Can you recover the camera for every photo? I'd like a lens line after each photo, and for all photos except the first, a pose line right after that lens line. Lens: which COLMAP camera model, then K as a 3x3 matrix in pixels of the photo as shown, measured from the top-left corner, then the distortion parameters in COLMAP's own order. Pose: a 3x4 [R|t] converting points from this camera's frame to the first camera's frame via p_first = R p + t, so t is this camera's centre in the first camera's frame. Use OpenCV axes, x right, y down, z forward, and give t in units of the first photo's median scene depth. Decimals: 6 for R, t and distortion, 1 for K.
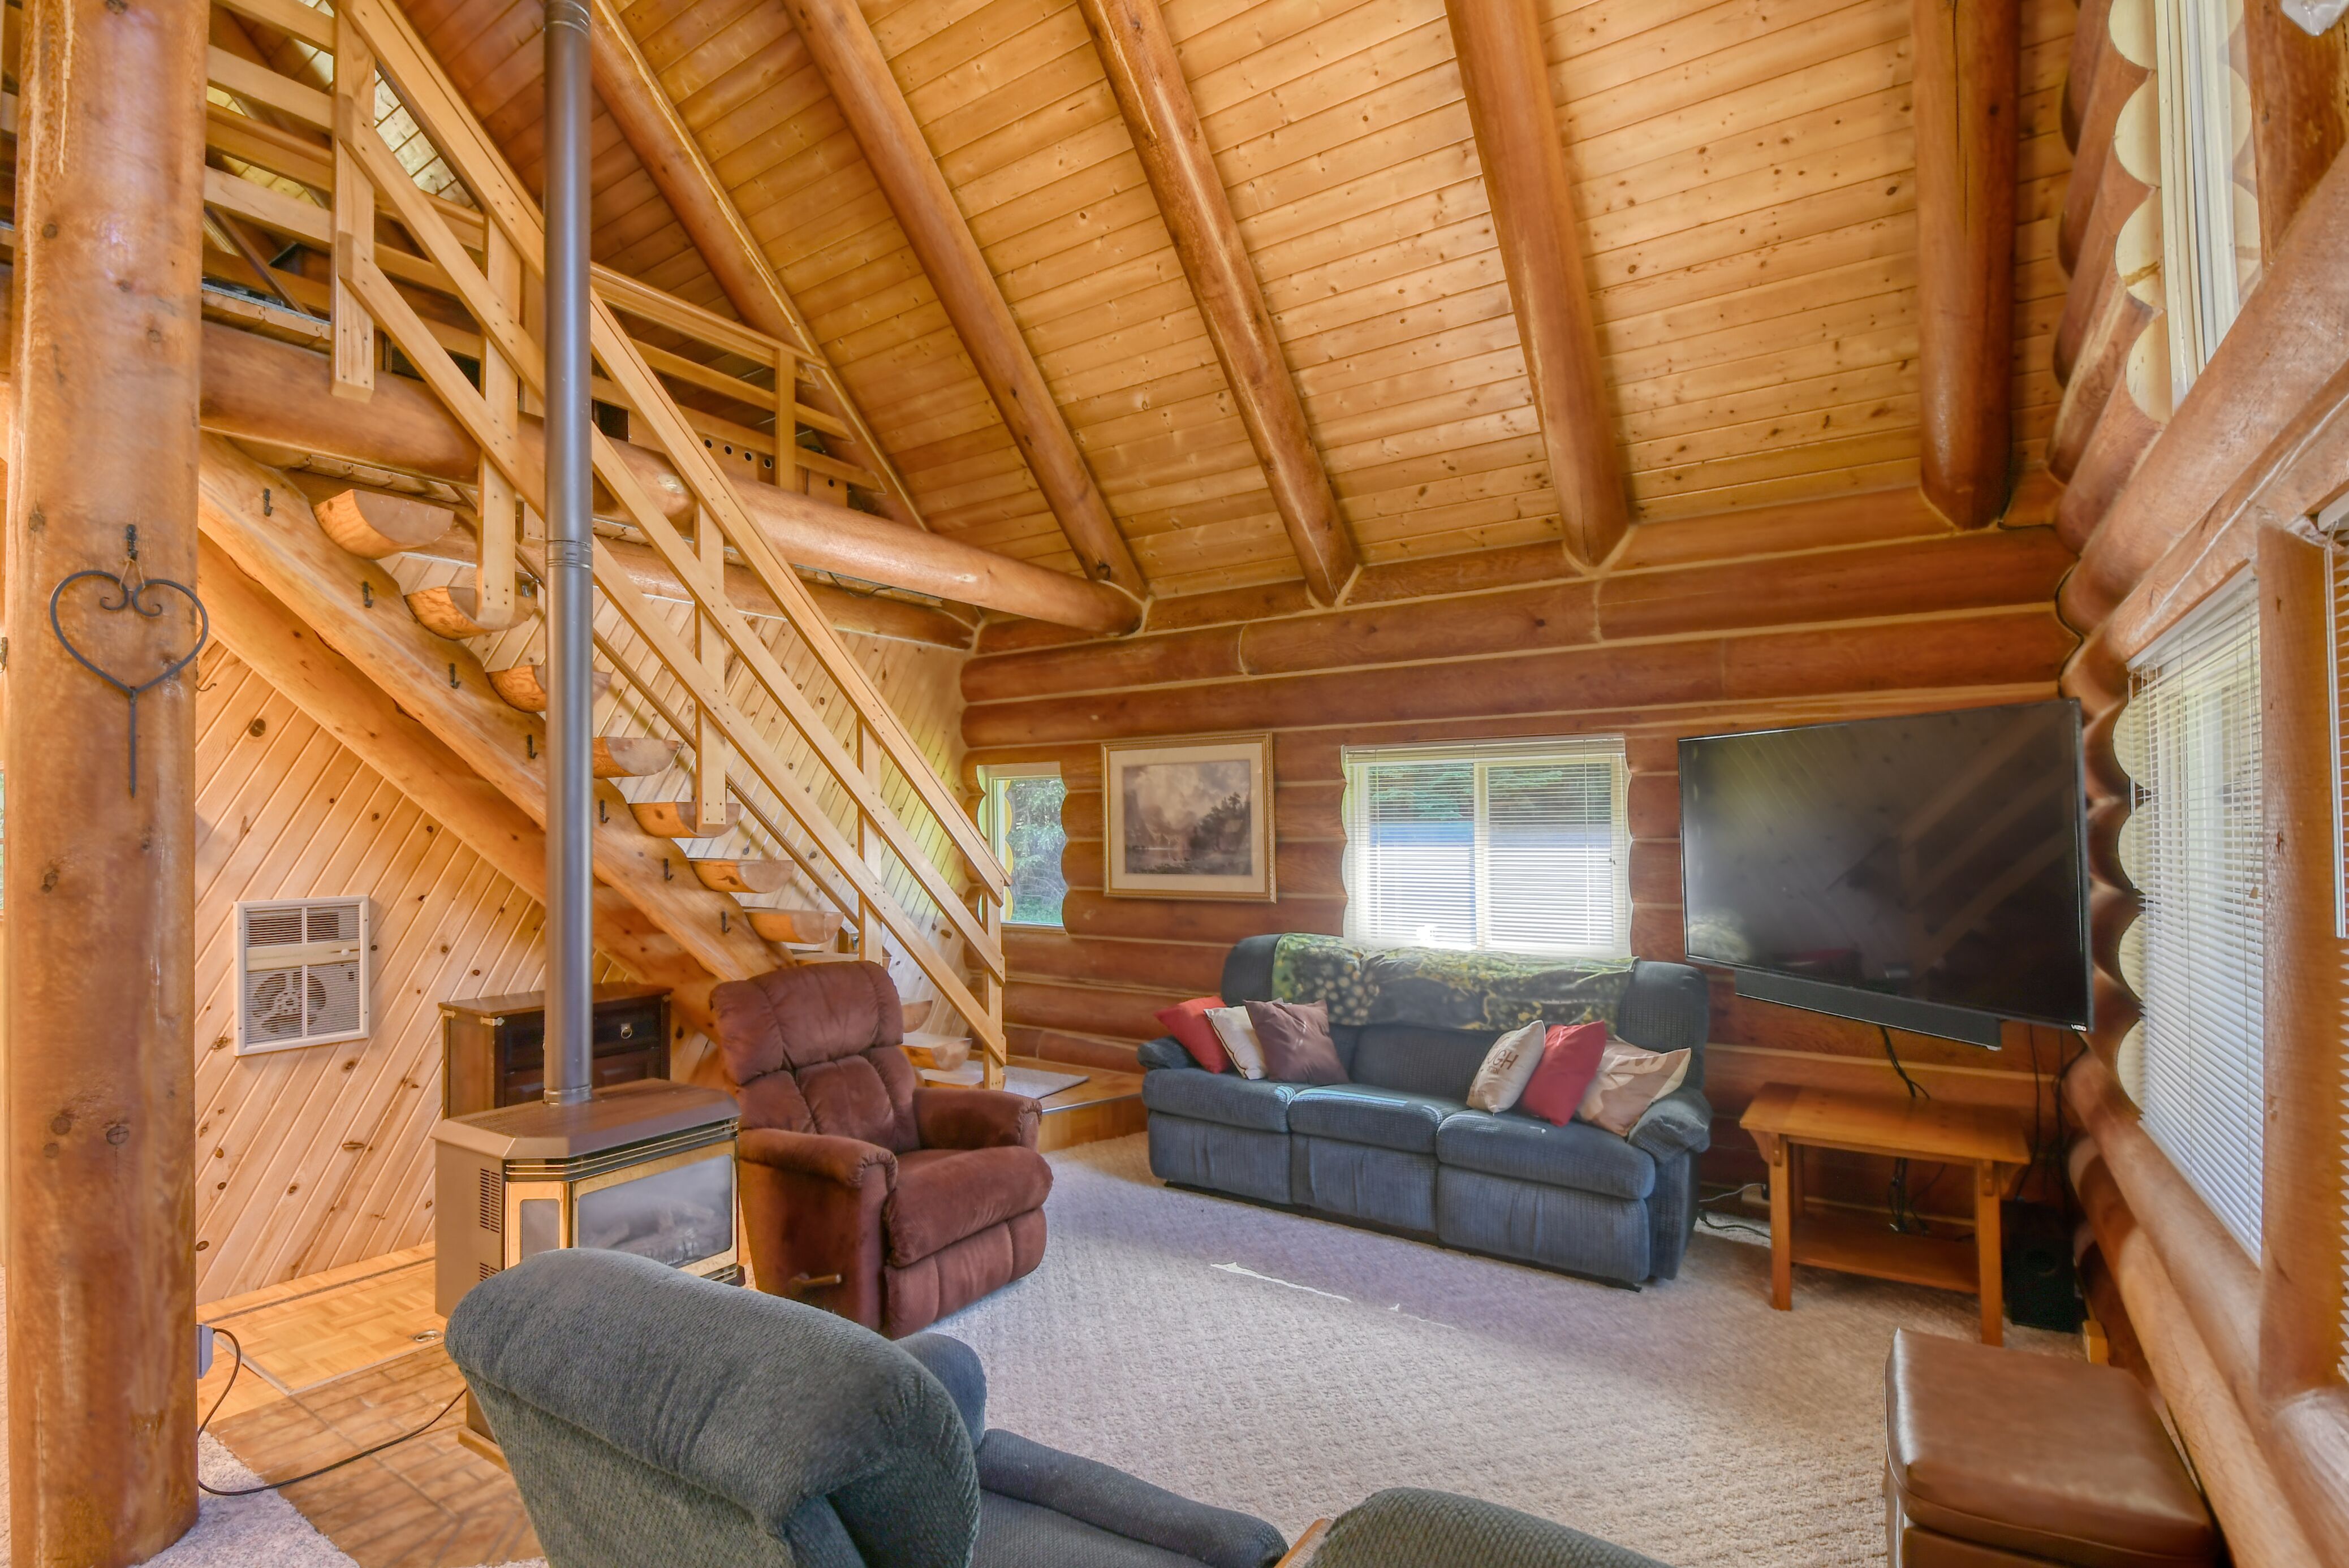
lens RADIAL K [[1110.8, 0, 1161.7], [0, 1110.8, 806.2], [0, 0, 1]] dist [0.010583, -0.017470]
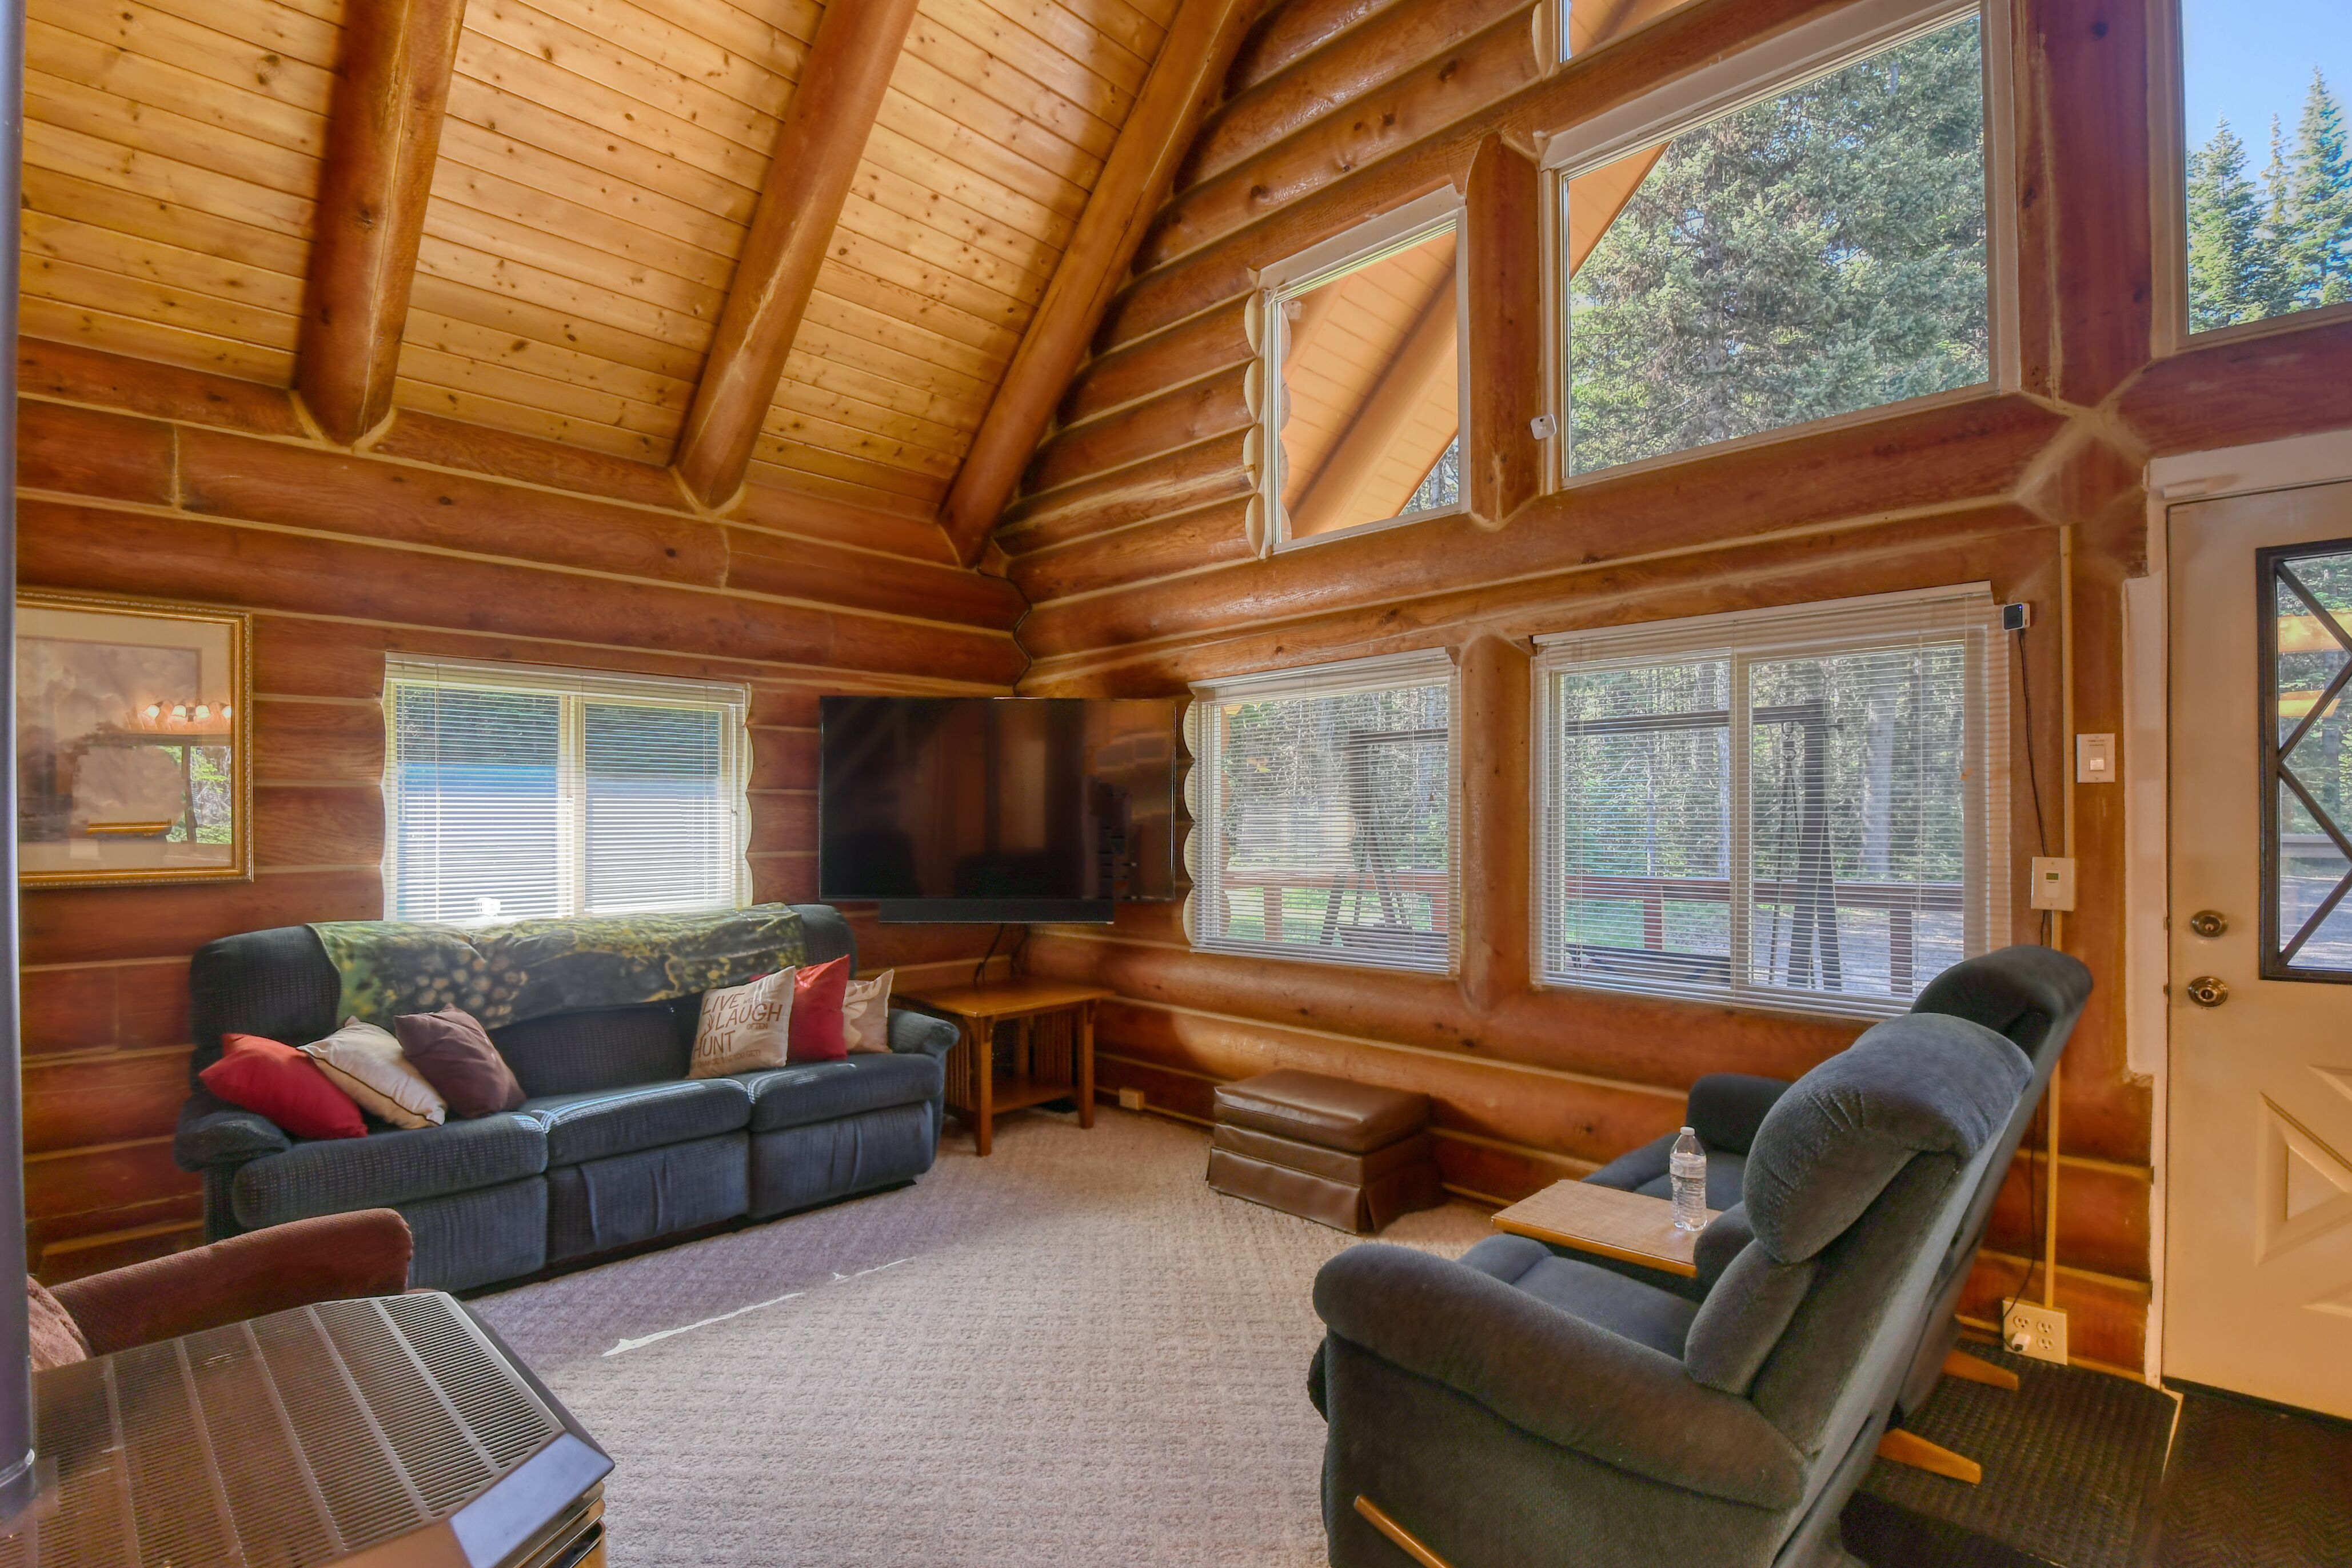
lens RADIAL K [[1112.3, 0, 1171.4], [0, 1112.3, 818.4], [0, 0, 1]] dist [0.010583, -0.017470]
pose [[0.183179, 0.005959, 0.983062, -0.583281], [-0.014896, 0.999884, -0.003286, 0.061429], [-0.982967, -0.014042, 0.183246, 0.501616]]
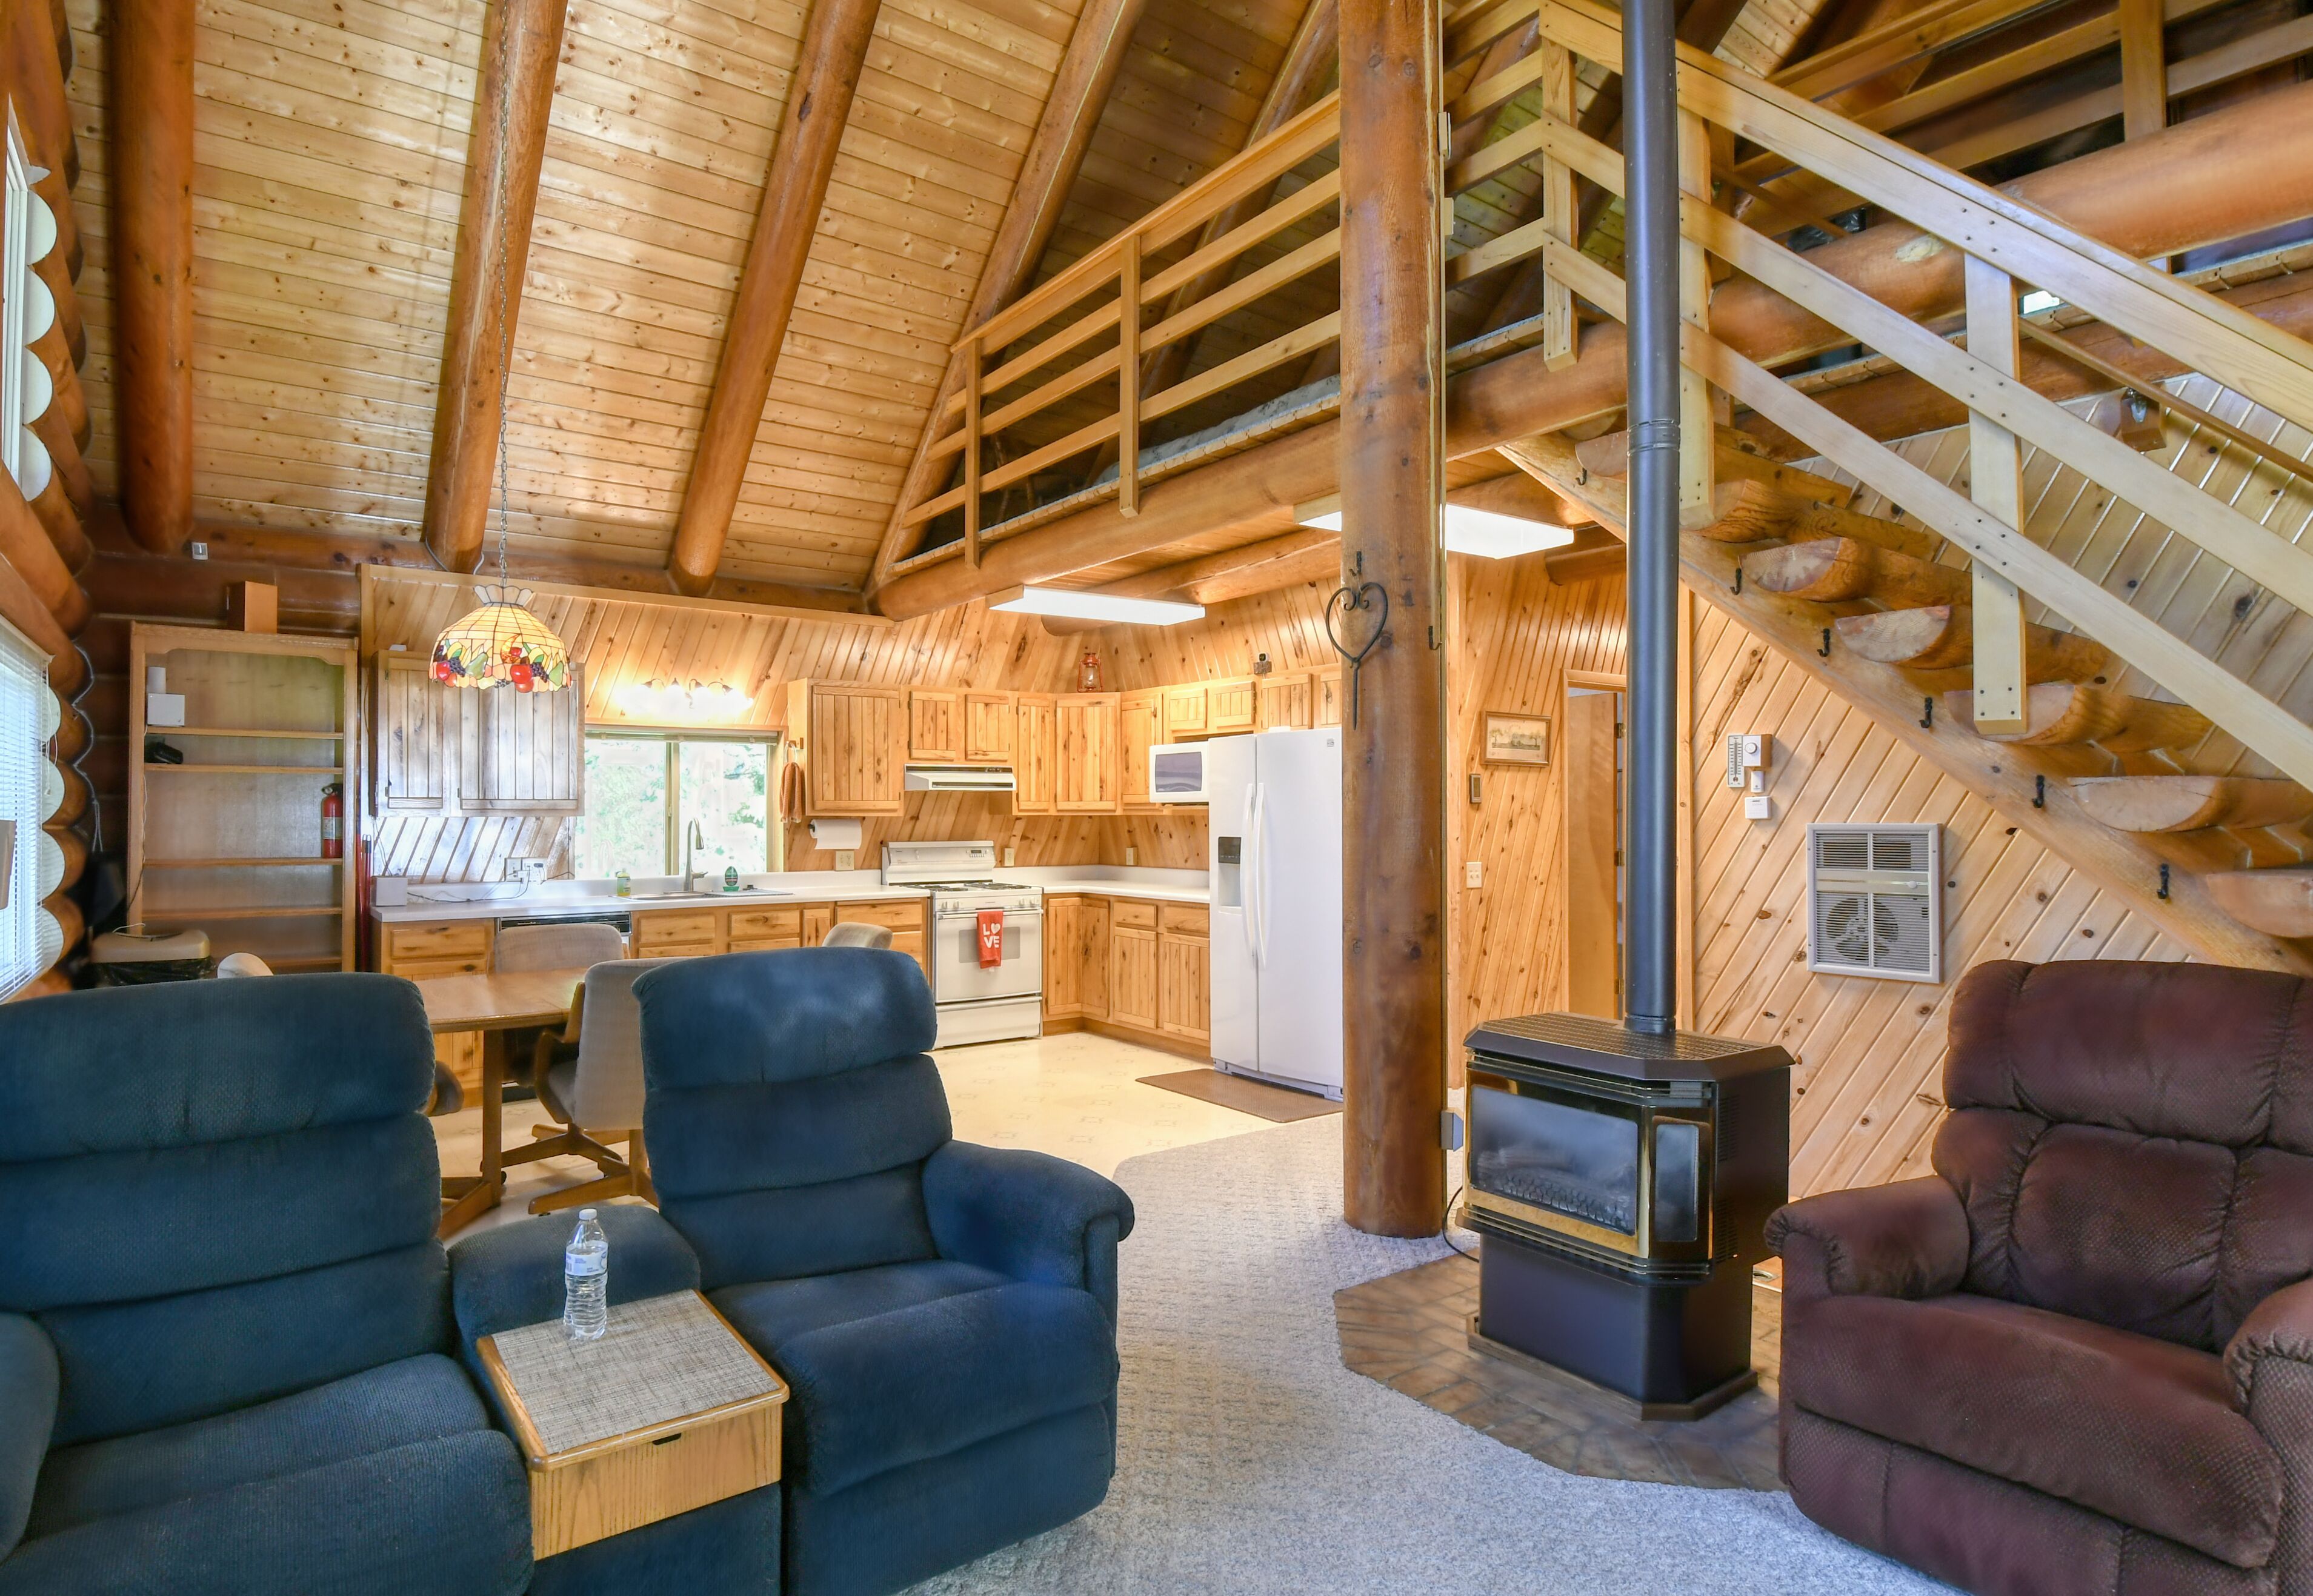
lens RADIAL K [[1211.6, 0, 1043.8], [0, 1211.6, 796.1], [0, 0, 1]] dist [0.004687, 0.001811]
pose [[-0.365758, -0.004126, -0.930701, 0.470472], [0.021456, 0.999687, -0.012864, 0.056830], [0.930462, -0.024674, -0.365555, 0.713749]]
